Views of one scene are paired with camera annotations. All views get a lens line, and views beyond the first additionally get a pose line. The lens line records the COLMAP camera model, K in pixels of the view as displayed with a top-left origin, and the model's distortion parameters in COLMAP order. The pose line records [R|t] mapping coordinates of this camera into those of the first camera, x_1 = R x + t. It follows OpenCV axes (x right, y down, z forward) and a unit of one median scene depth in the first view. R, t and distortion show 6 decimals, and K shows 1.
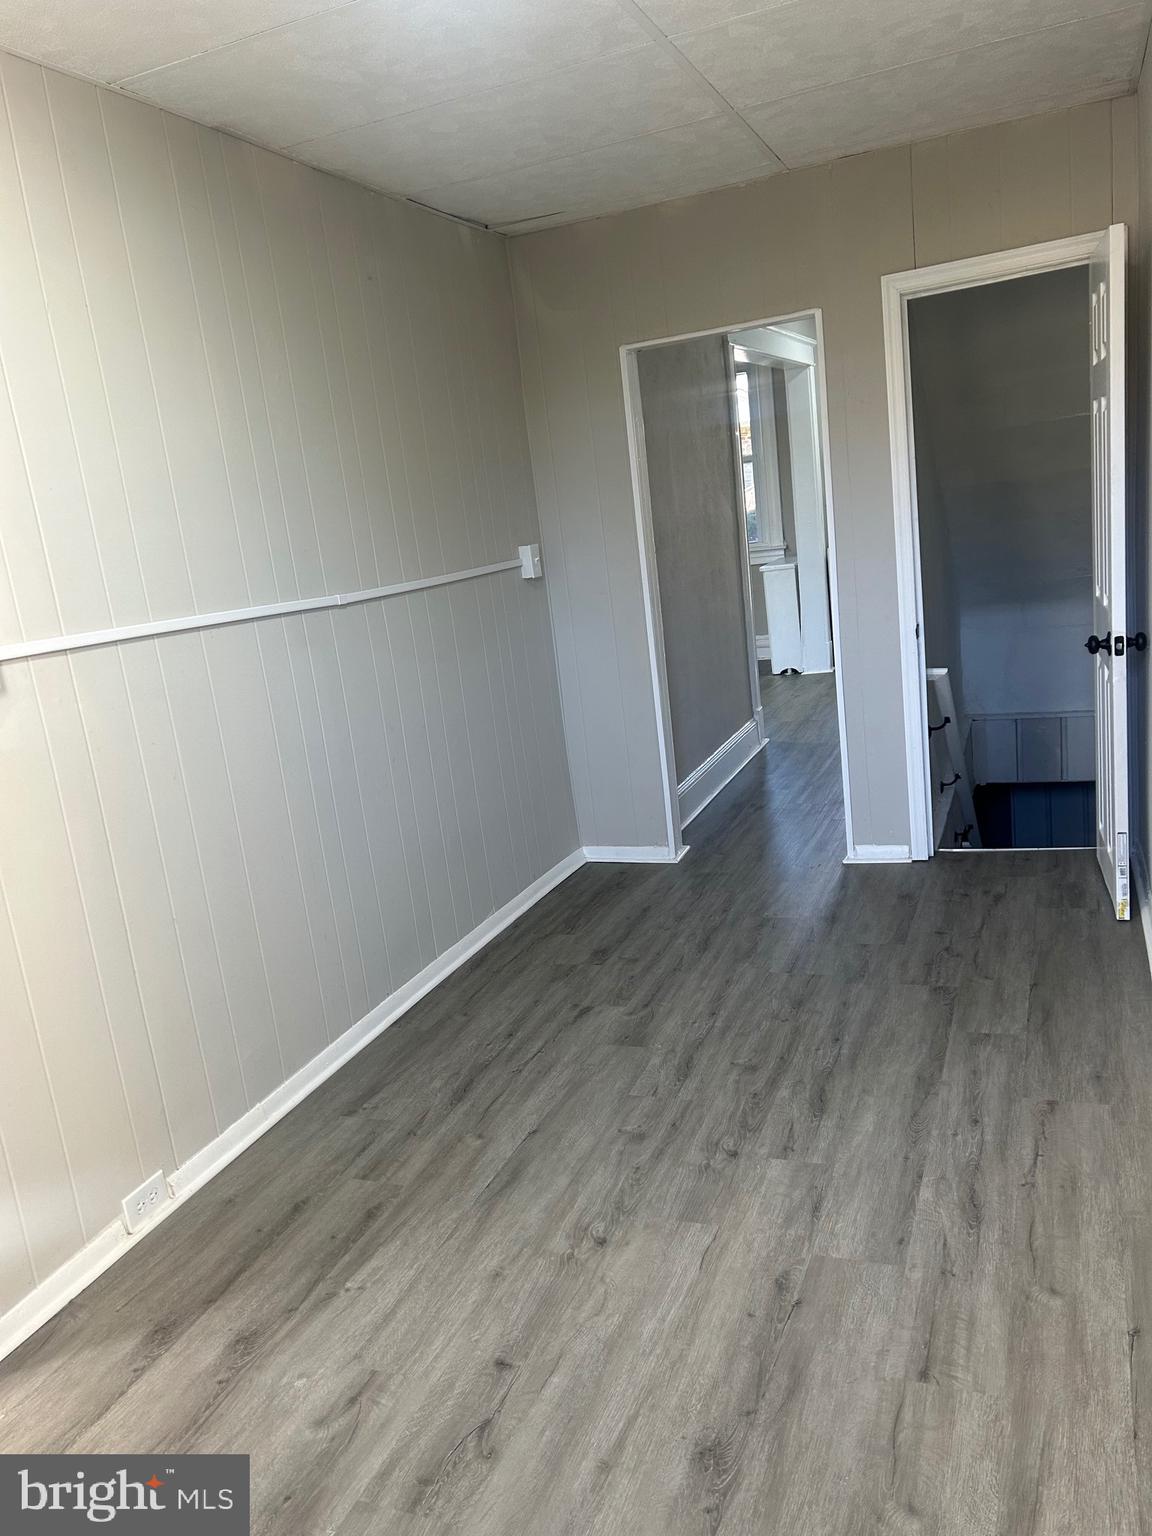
lens RADIAL K [[1145.1, 0, 577.4], [0, 1145.1, 747.3], [0, 0, 1]] dist [0.046459, -0.040403]
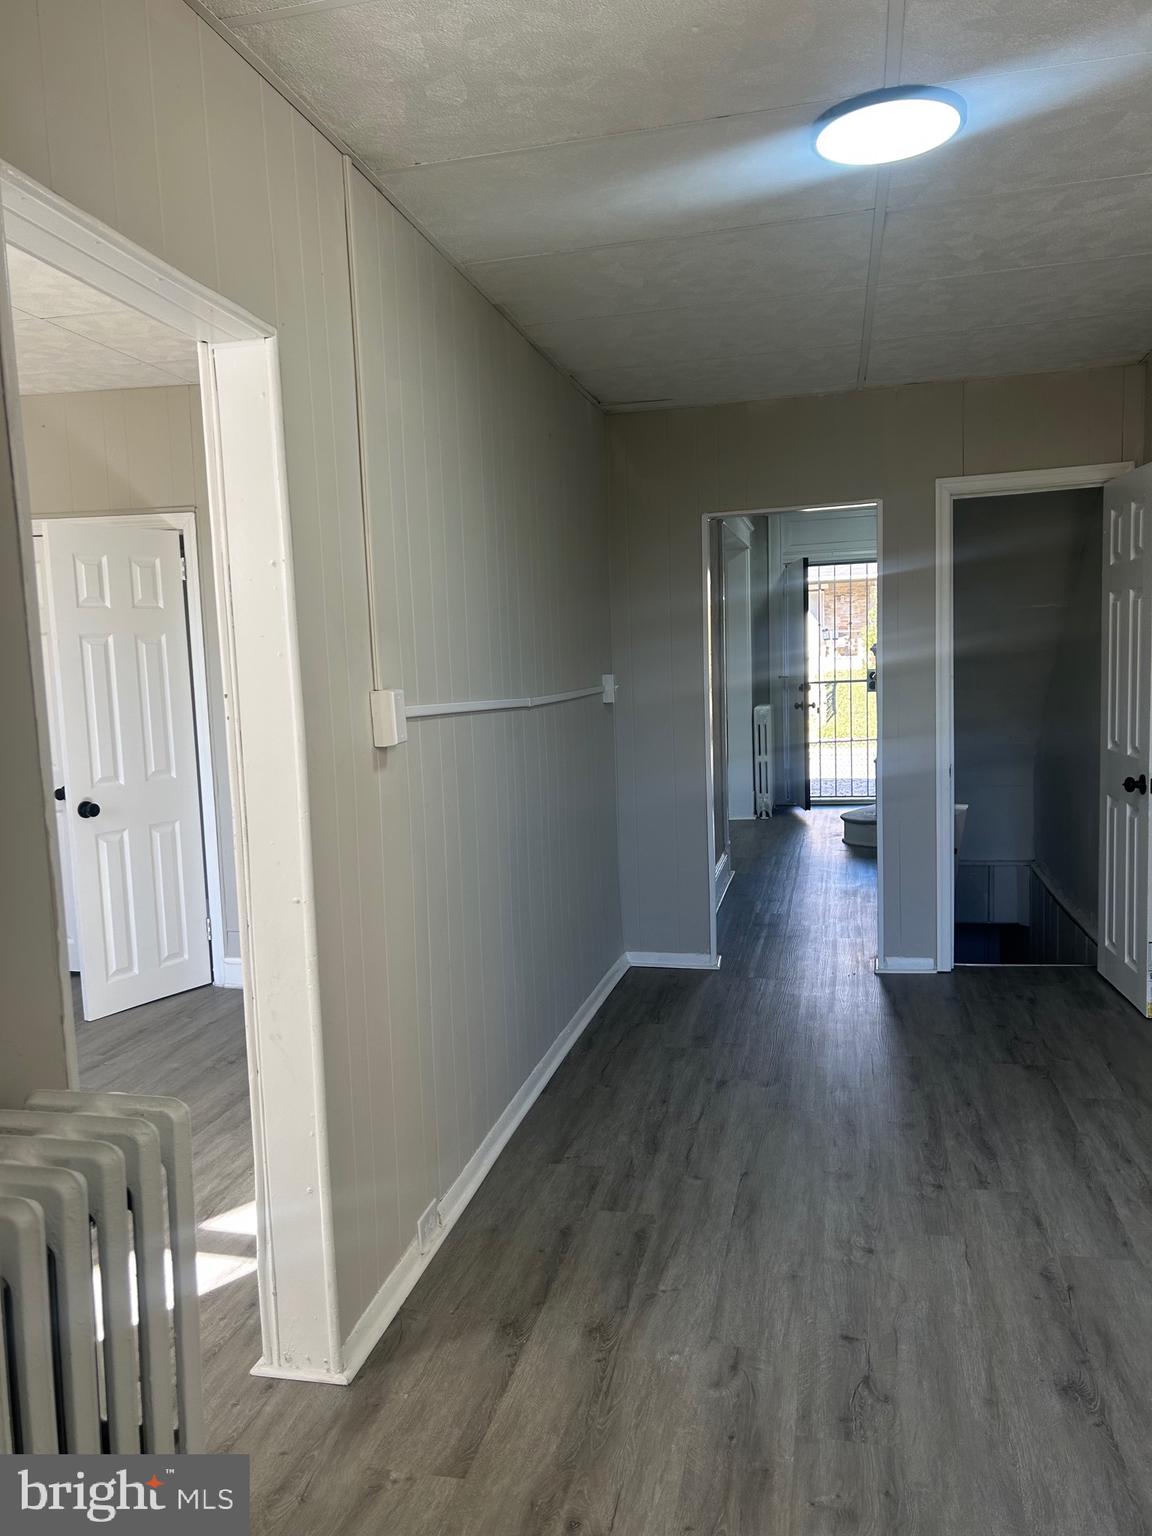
lens RADIAL K [[1129.4, 0, 572.9], [0, 1129.4, 750.2], [0, 0, 1]] dist [0.044497, -0.036369]
pose [[0.986411, 0.066643, 0.150172, -0.399413], [-0.045945, 0.989462, -0.137311, 0.084937], [-0.157740, 0.128546, 0.979078, -0.115729]]
